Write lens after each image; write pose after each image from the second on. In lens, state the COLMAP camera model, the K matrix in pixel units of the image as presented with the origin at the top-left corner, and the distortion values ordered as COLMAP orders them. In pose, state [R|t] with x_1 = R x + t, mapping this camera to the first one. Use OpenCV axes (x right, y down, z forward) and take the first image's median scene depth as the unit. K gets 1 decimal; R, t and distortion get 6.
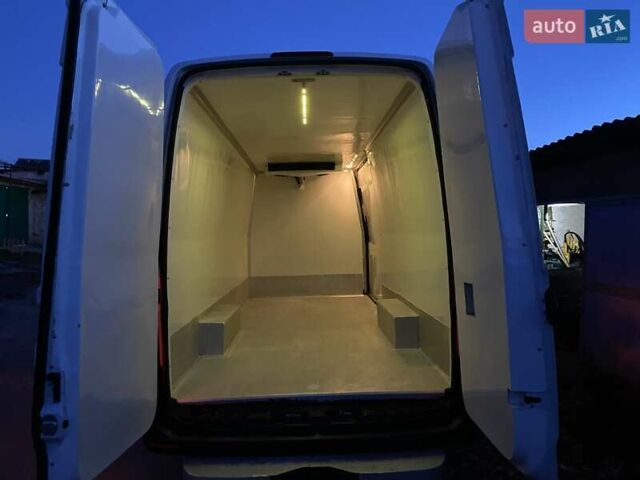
lens RADIAL K [[478.0, 0, 320.6], [0, 478.0, 243.7], [0, 0, 1]] dist [0.043360, -0.001354]
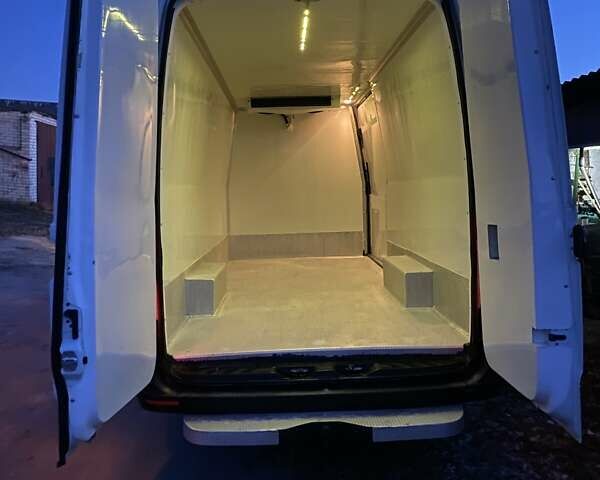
lens RADIAL K [[599.0, 0, 300.0], [0, 599.0, 240.0], [0, 0, 1]] dist [0.037737, -0.025880]
pose [[0.999994, -0.003414, -0.001048, -0.053891], [0.003472, 0.998096, 0.061581, 0.033225], [0.000836, -0.061584, 0.998102, -0.137339]]
